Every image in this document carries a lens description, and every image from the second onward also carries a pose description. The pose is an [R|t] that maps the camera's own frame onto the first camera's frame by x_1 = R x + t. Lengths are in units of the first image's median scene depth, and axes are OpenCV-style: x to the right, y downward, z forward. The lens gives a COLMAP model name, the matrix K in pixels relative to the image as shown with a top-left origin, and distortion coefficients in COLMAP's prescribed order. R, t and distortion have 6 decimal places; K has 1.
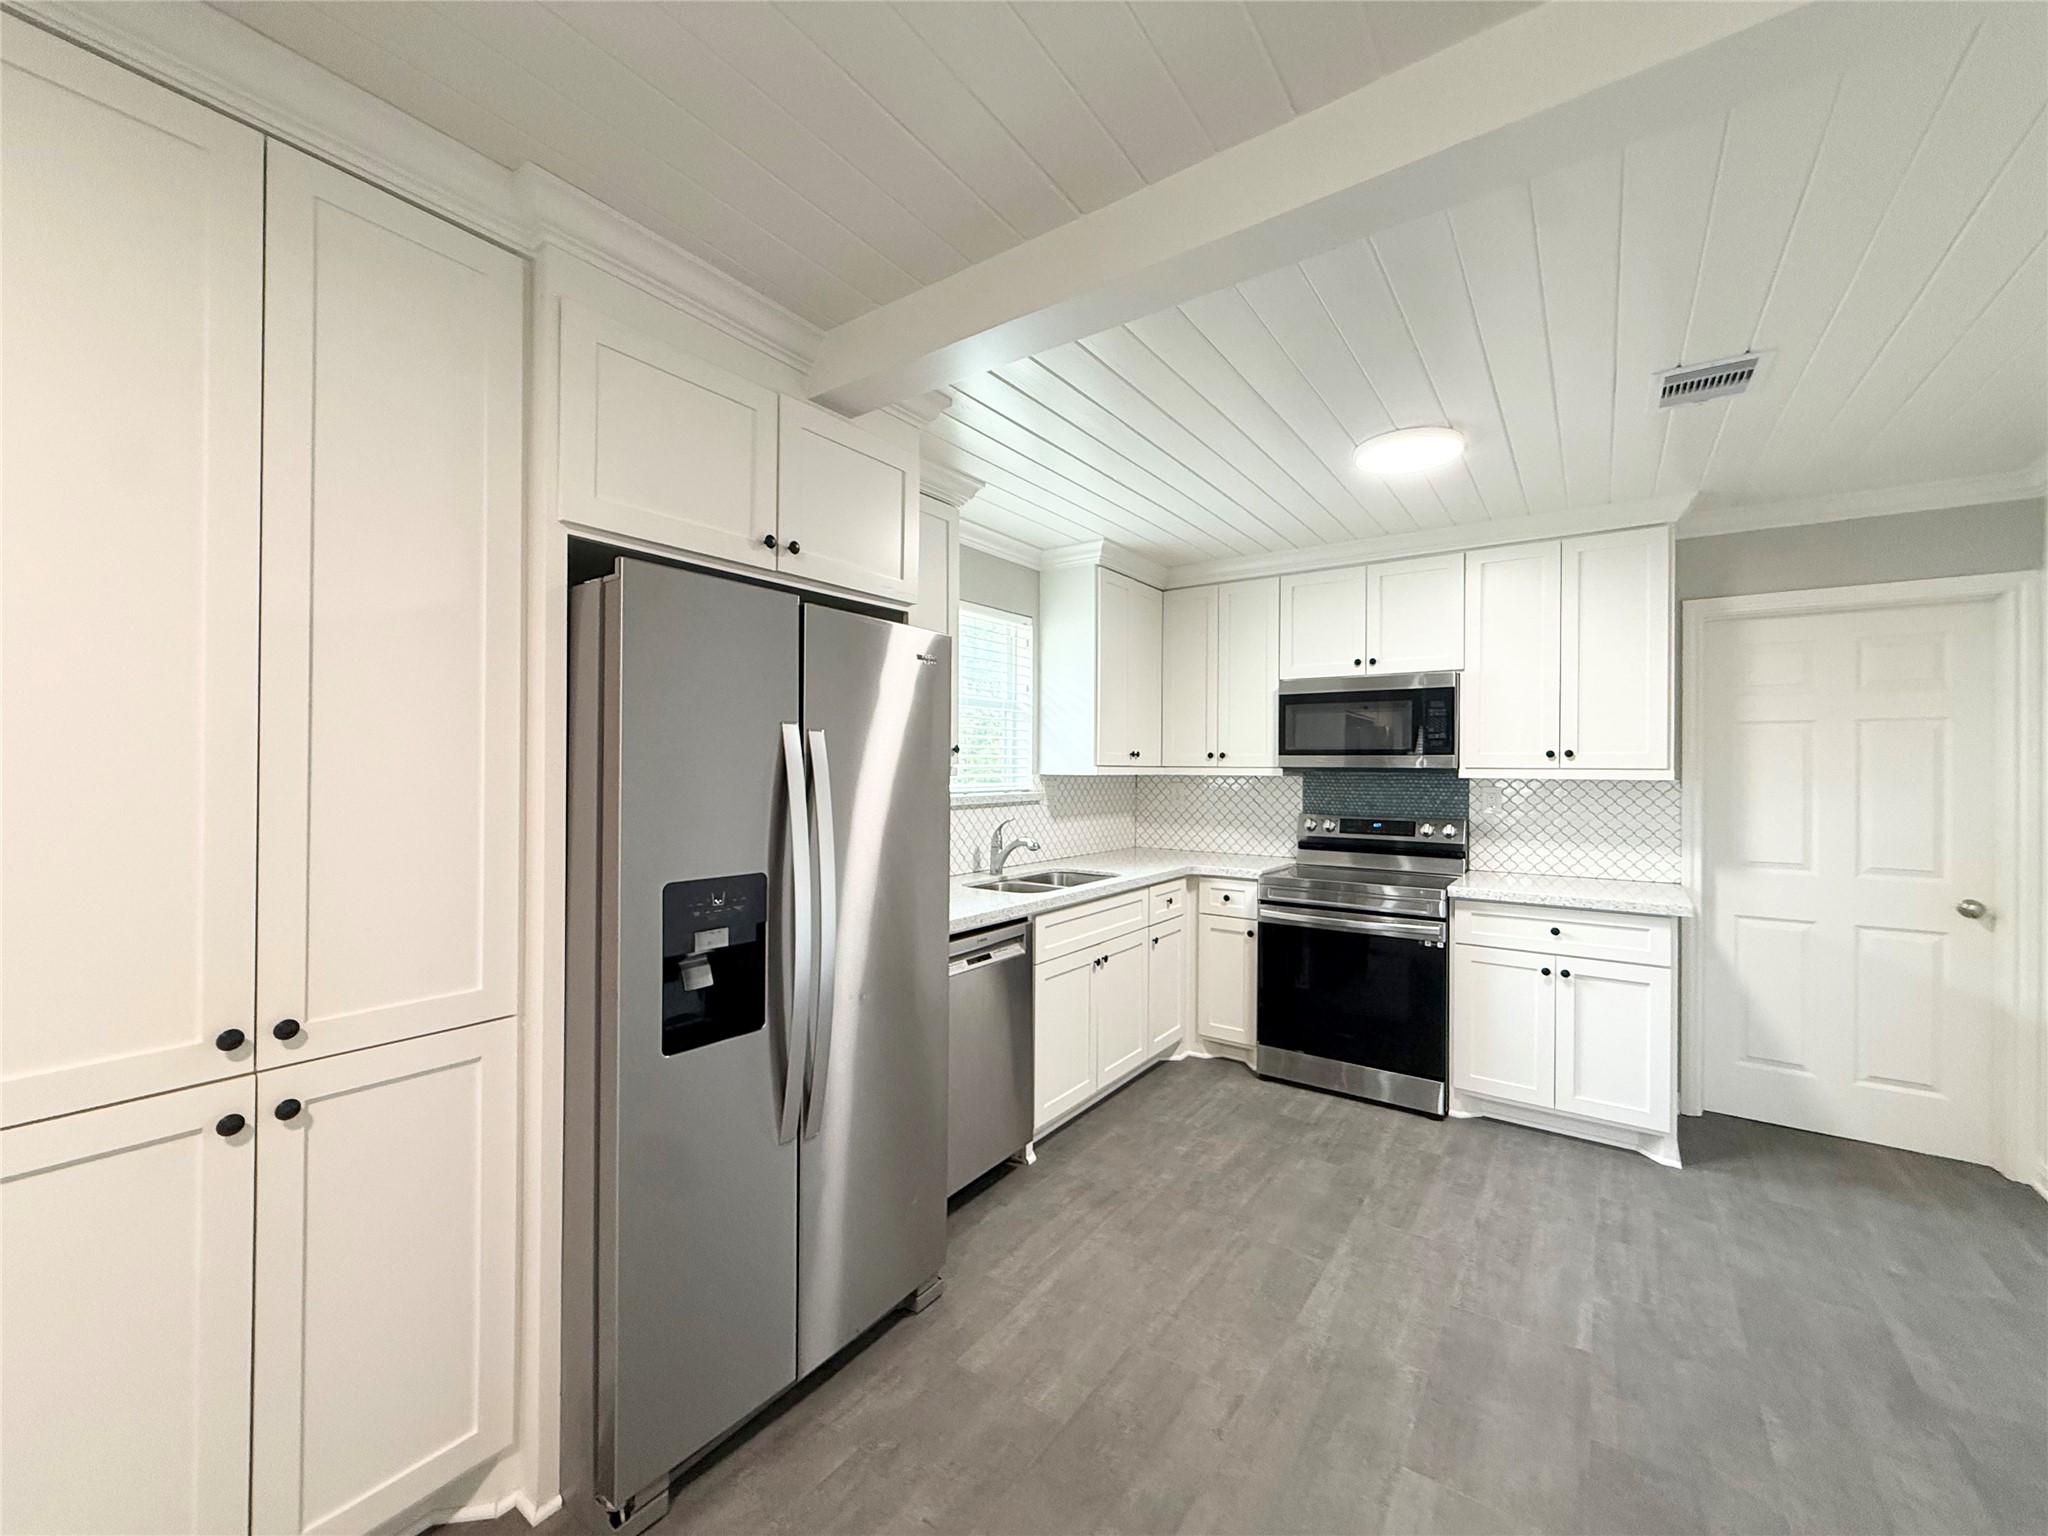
lens RADIAL K [[819.2, 0, 1025.4], [0, 819.2, 771.5], [0, 0, 1]] dist [-0.002392, 0.000467]
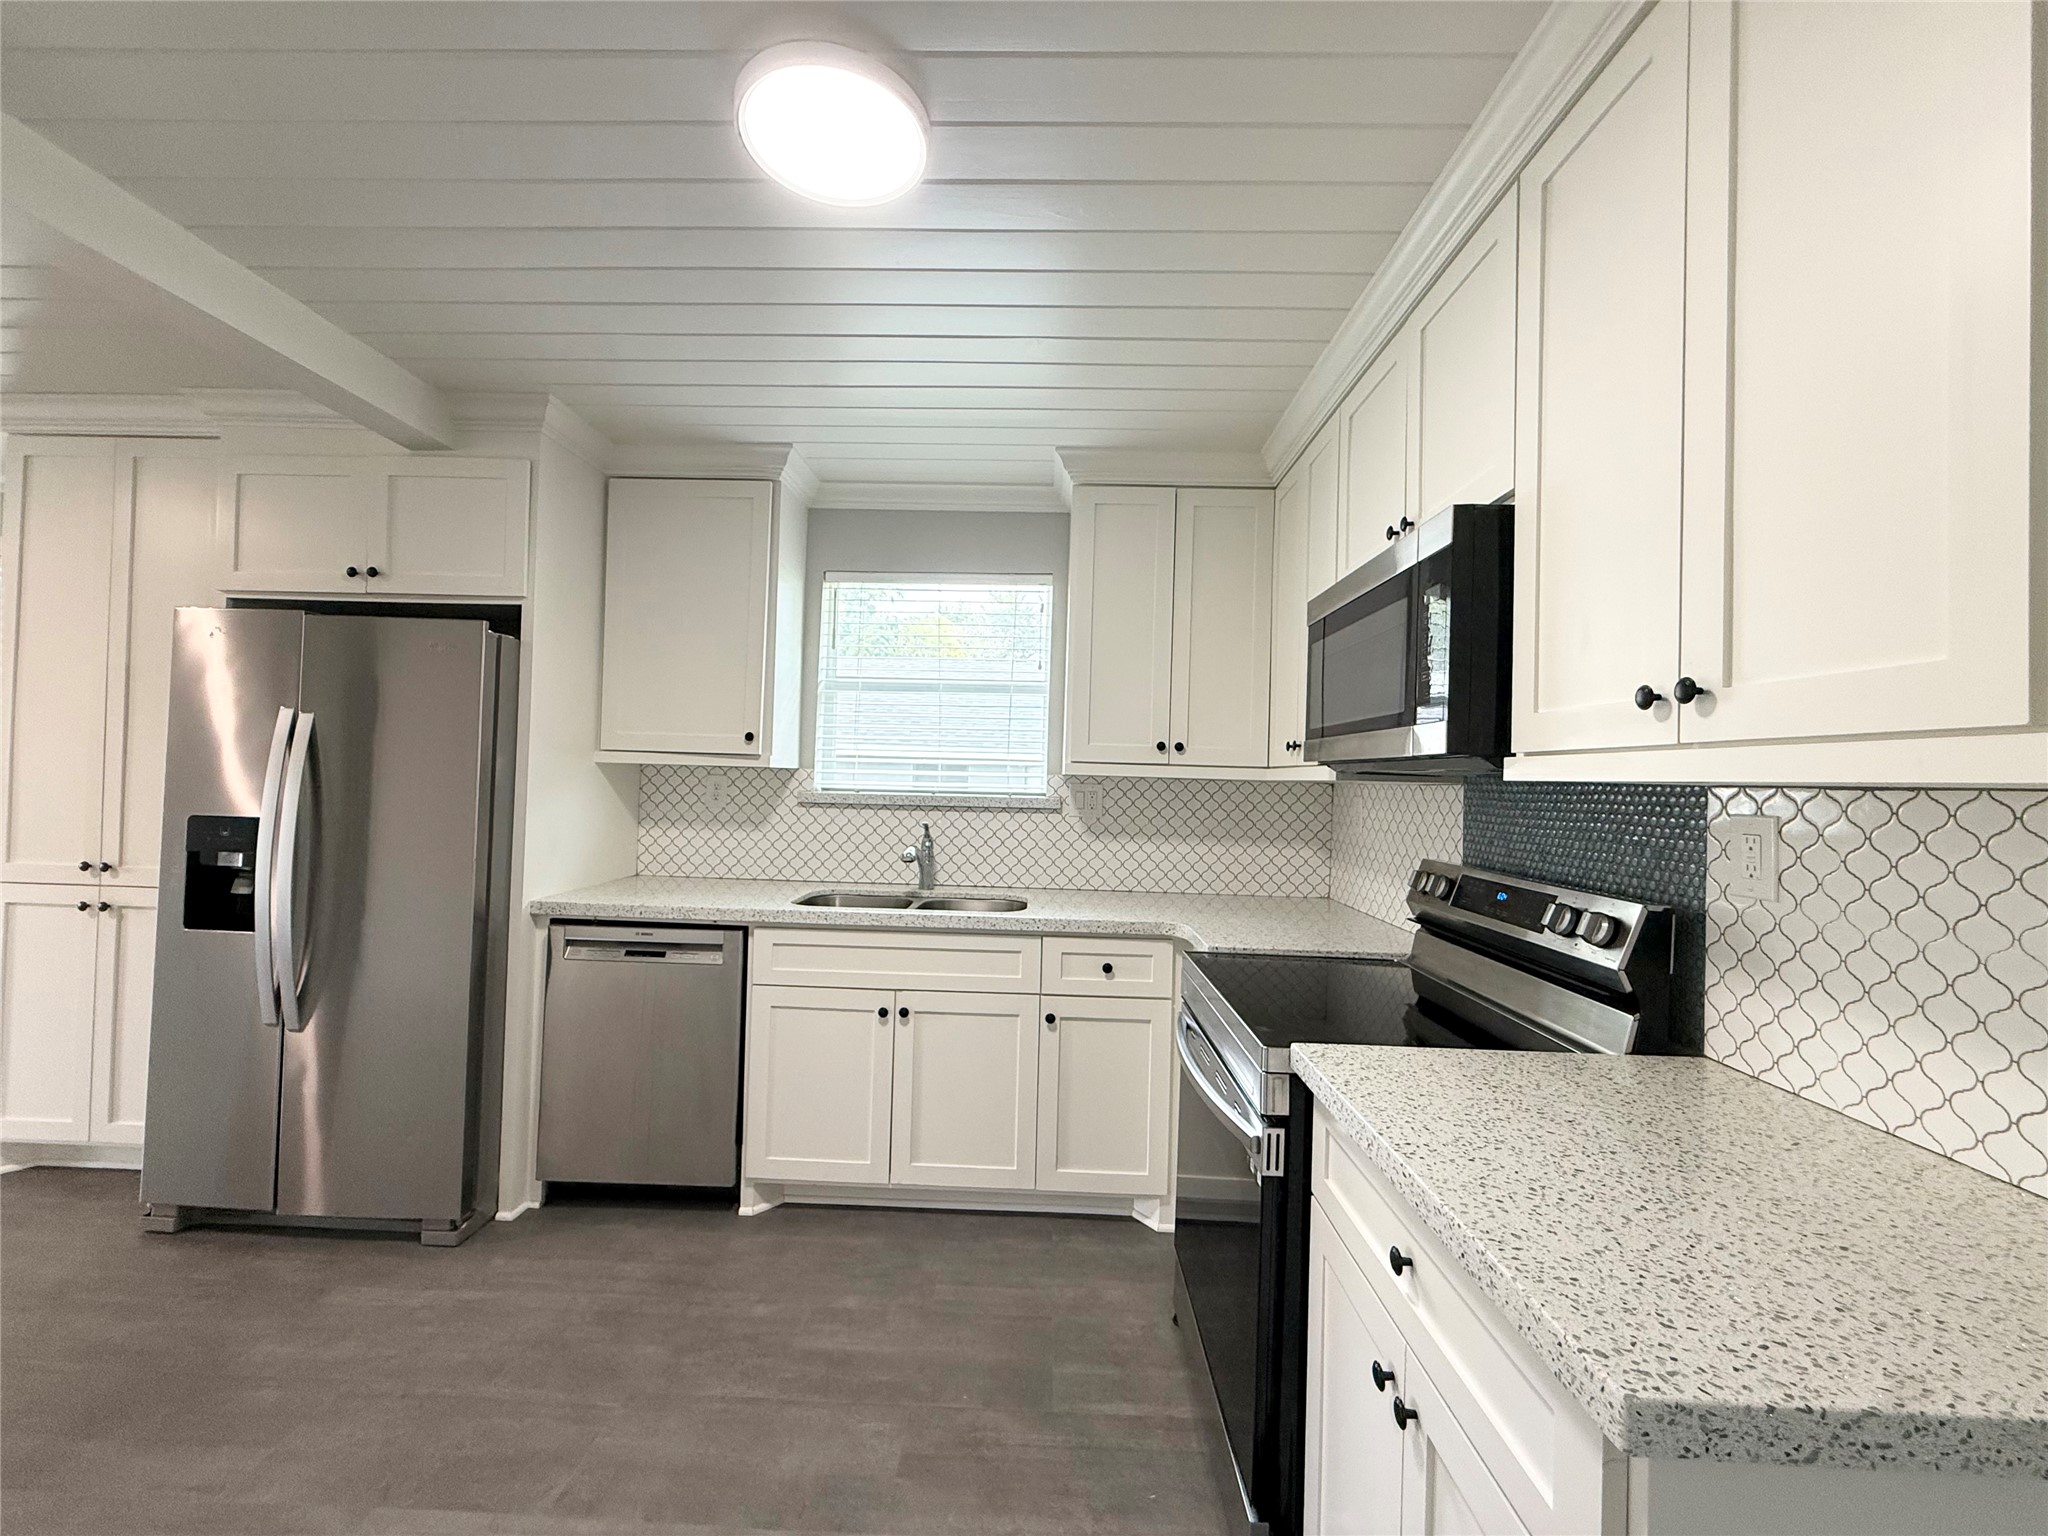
lens RADIAL K [[819.2, 0, 1025.4], [0, 819.2, 771.5], [0, 0, 1]] dist [-0.002392, 0.000467]
pose [[0.557255, 0.001776, -0.830340, 0.802098], [-0.028412, 0.999453, -0.016930, 0.017730], [0.829855, 0.033026, 0.557000, 0.682468]]
